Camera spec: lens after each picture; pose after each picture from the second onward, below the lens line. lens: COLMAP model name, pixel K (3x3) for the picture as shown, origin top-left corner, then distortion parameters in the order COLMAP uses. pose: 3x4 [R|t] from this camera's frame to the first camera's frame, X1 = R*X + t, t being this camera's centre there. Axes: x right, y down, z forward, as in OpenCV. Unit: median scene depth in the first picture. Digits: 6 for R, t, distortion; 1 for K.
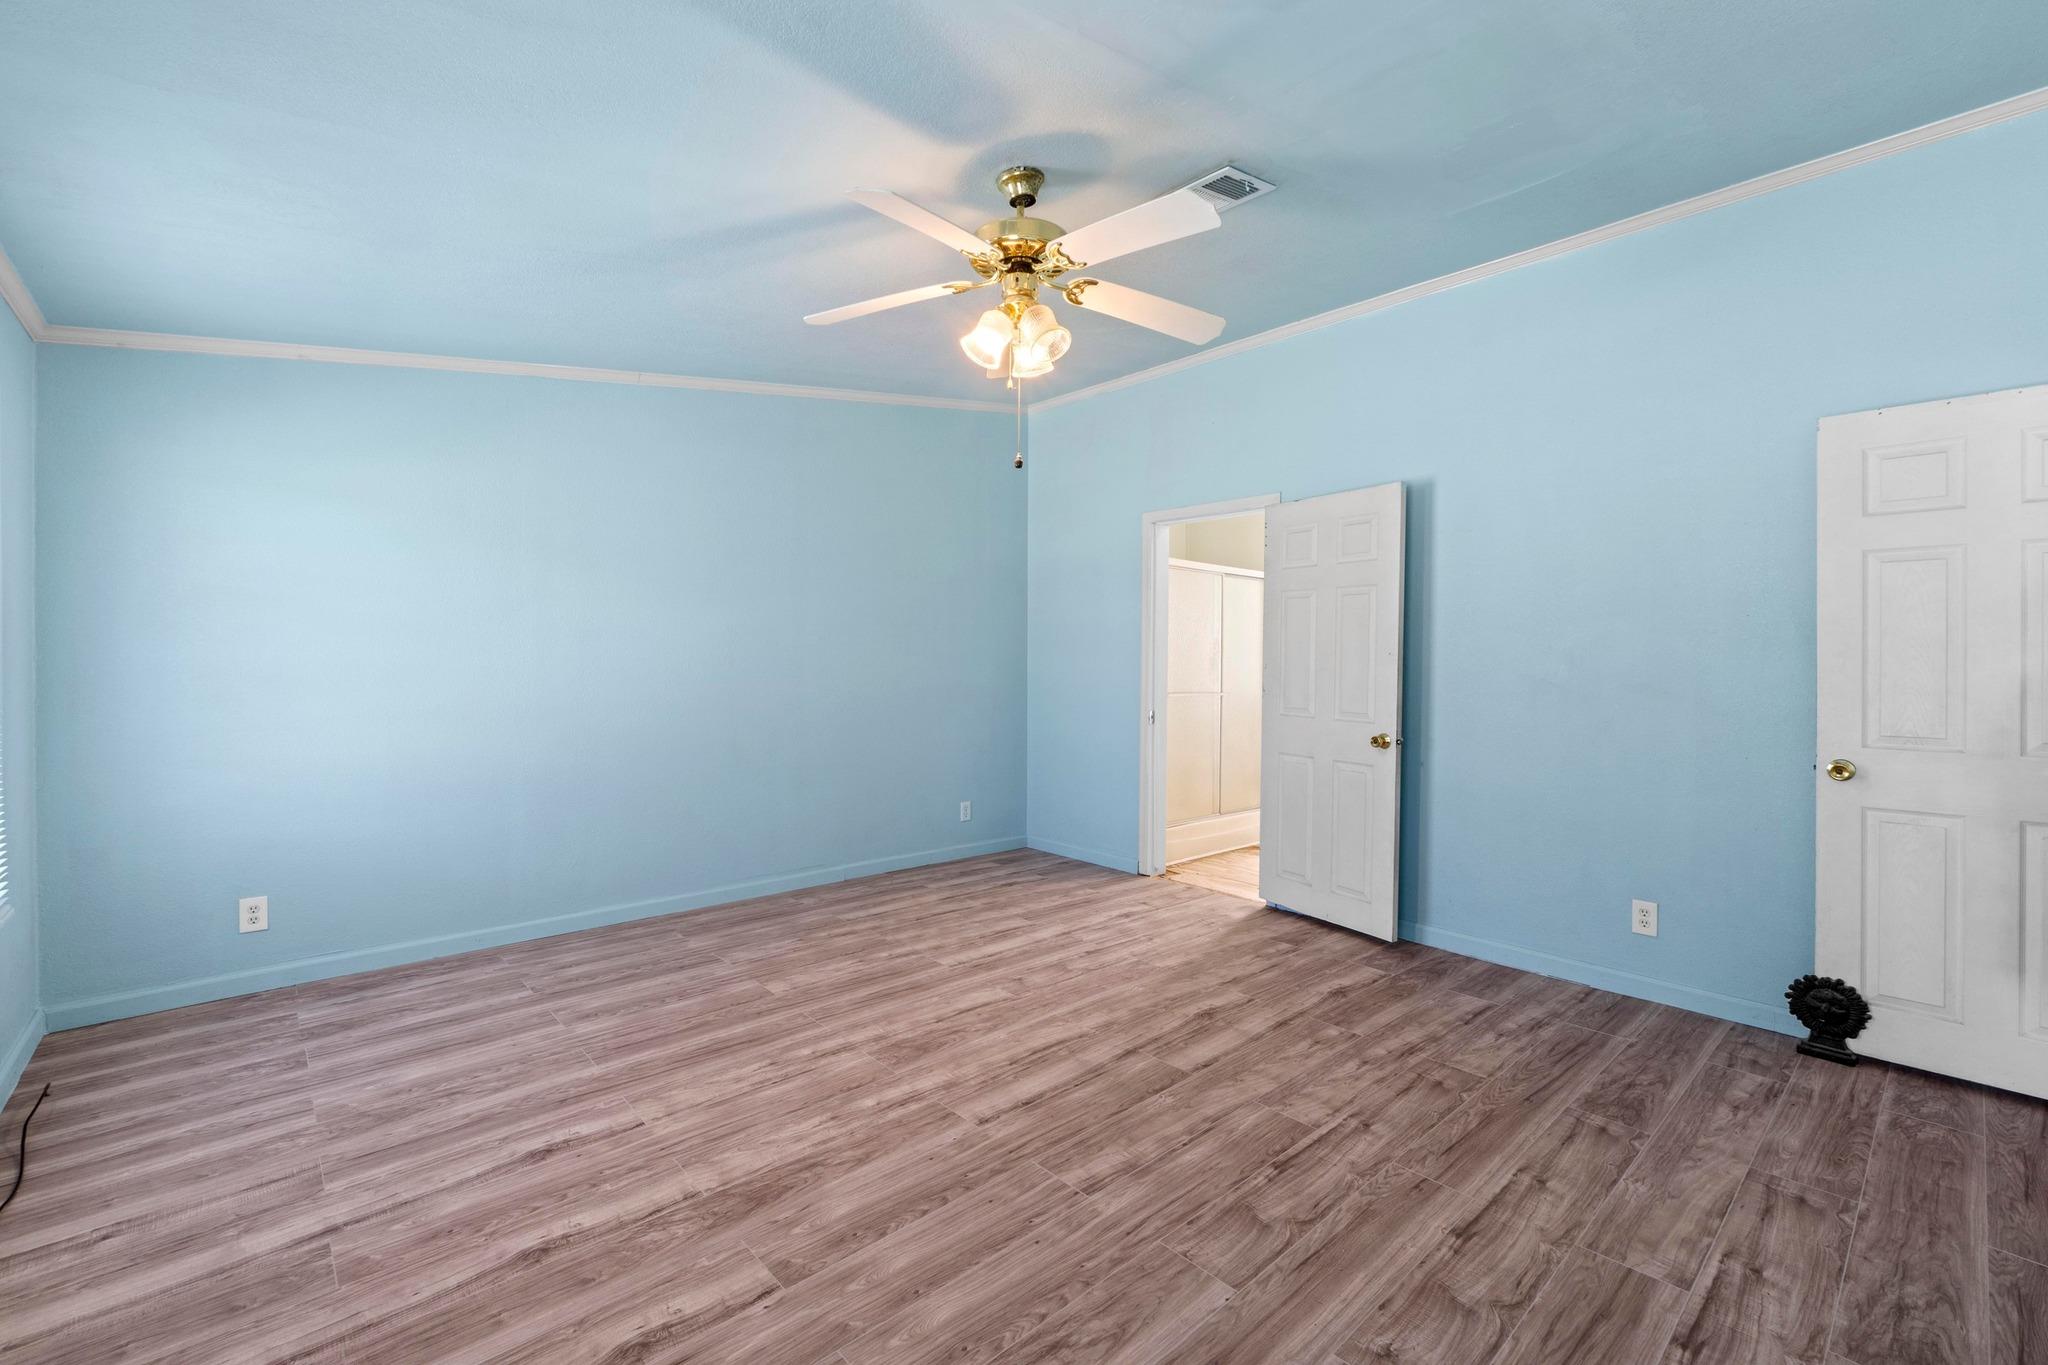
lens RADIAL K [[874.7, 0, 1018.3], [0, 874.7, 671.3], [0, 0, 1]] dist [-0.005736, -0.000878]
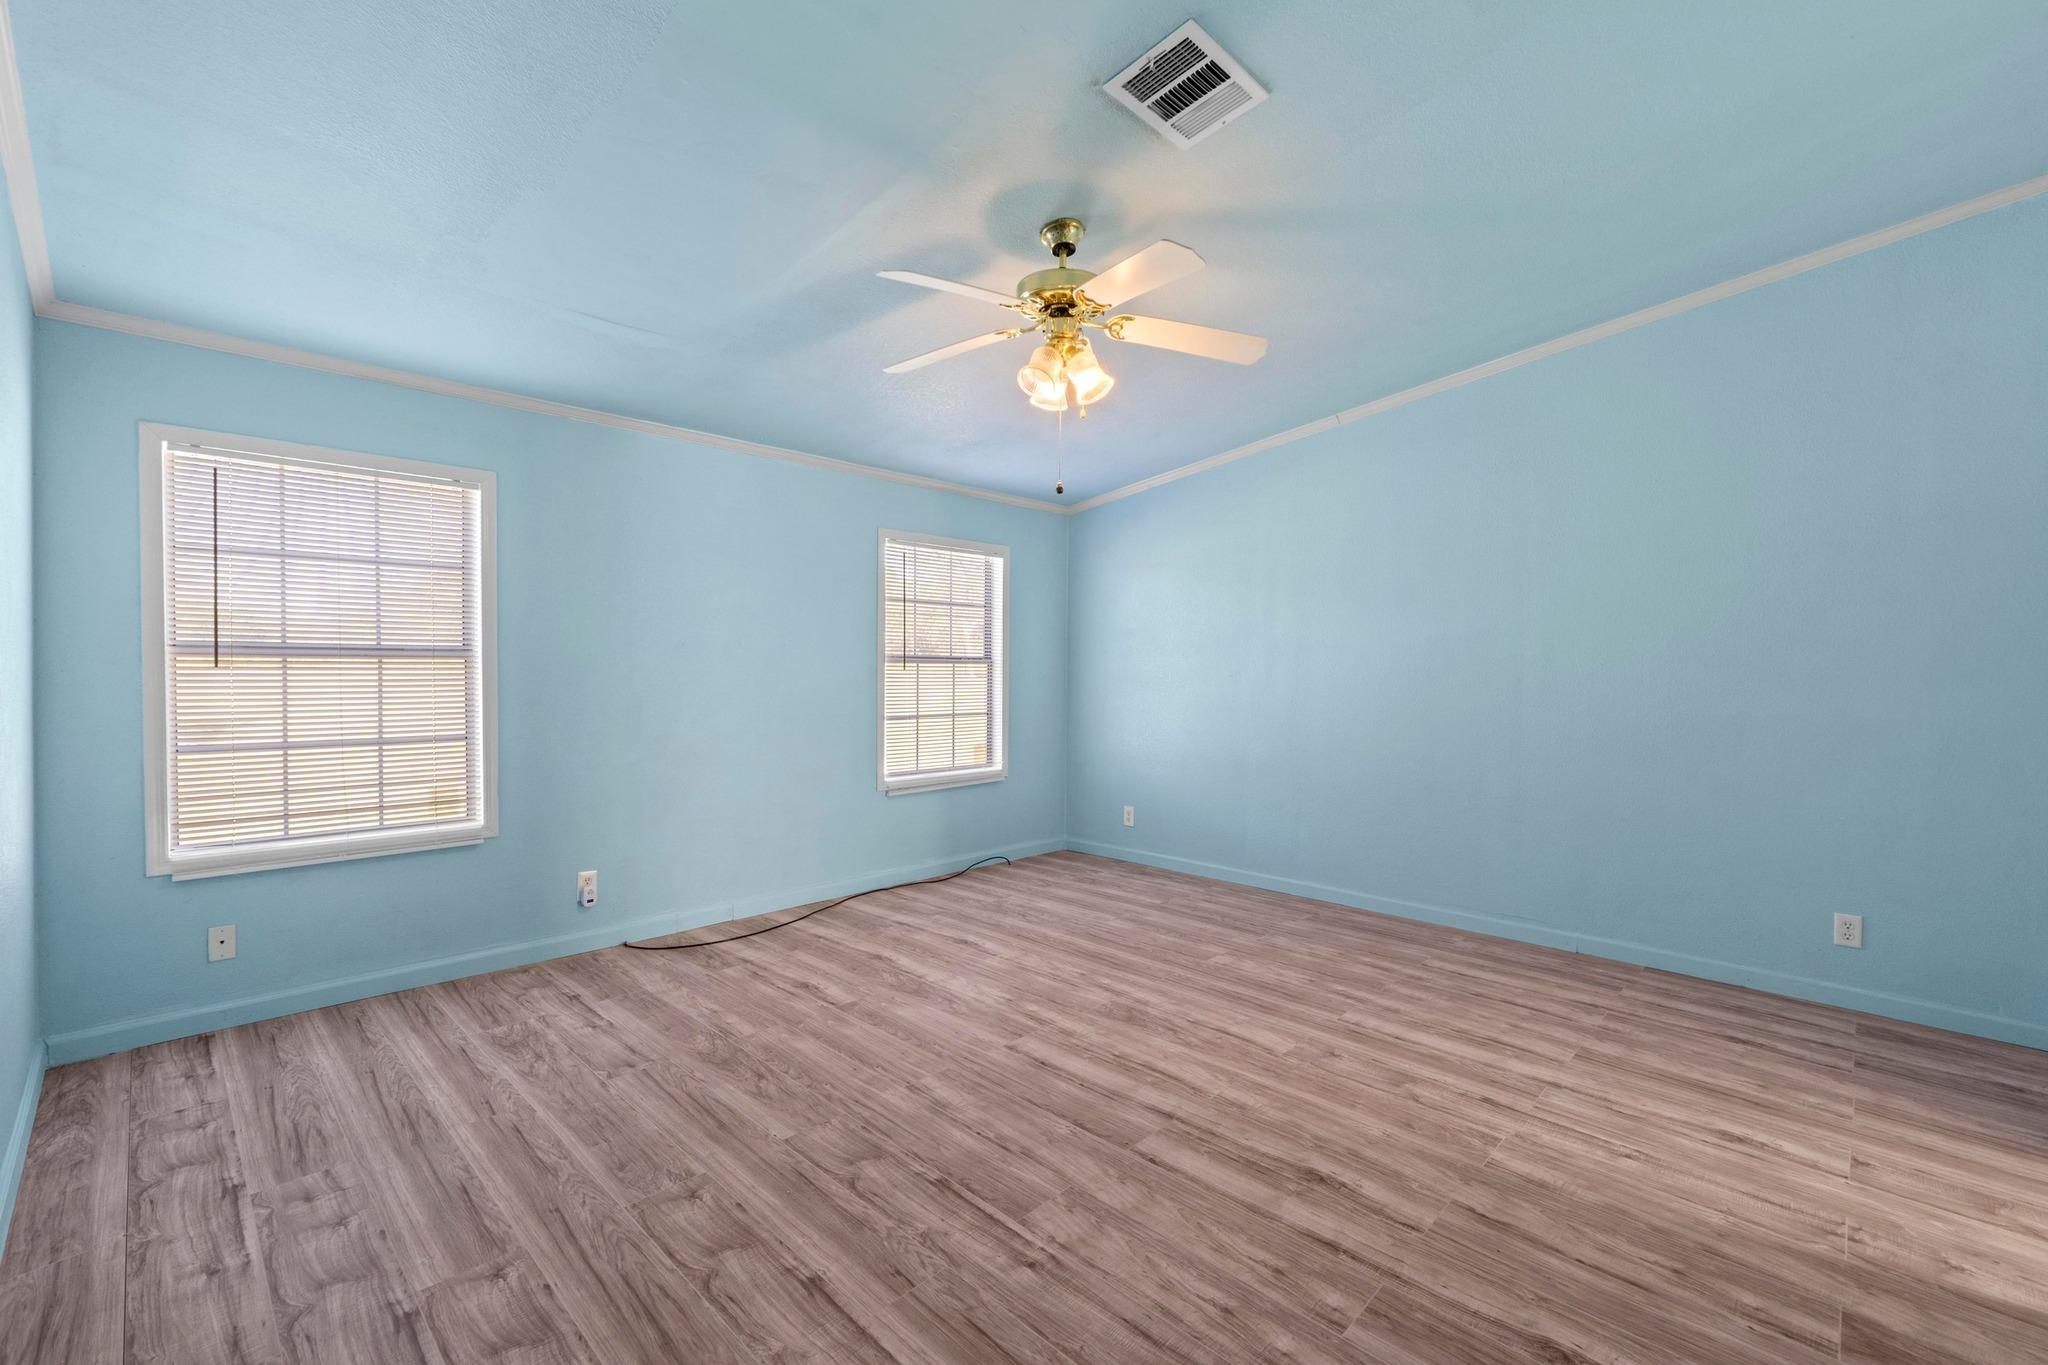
lens RADIAL K [[874.7, 0, 1014.3], [0, 874.7, 685.5], [0, 0, 1]] dist [-0.005736, -0.000878]
pose [[0.052726, 0.018060, -0.998446, 0.944296], [-0.024809, 0.999552, 0.016770, -0.003637], [0.998301, 0.023886, 0.053150, 0.758905]]
